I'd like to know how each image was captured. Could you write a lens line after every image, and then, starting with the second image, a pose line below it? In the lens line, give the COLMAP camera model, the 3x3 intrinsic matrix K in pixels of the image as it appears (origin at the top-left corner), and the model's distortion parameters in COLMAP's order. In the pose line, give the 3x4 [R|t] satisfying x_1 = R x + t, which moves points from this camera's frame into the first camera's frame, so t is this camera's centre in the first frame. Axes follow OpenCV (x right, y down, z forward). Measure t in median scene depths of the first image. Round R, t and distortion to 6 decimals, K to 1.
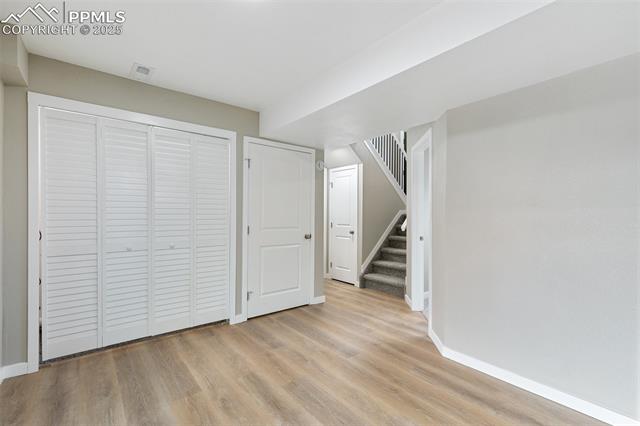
lens RADIAL K [[295.0, 0, 322.4], [0, 295.0, 216.5], [0, 0, 1]] dist [0.006739, -0.000495]
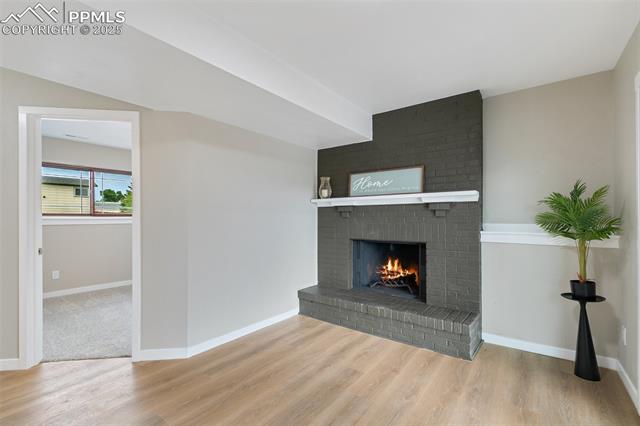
lens RADIAL K [[295.0, 0, 321.4], [0, 295.0, 214.6], [0, 0, 1]] dist [0.006739, -0.000495]
pose [[-0.248191, -0.001164, 0.968710, -0.716471], [0.006243, 0.999977, 0.002801, -0.005377], [-0.968691, 0.006743, -0.248178, 0.885971]]
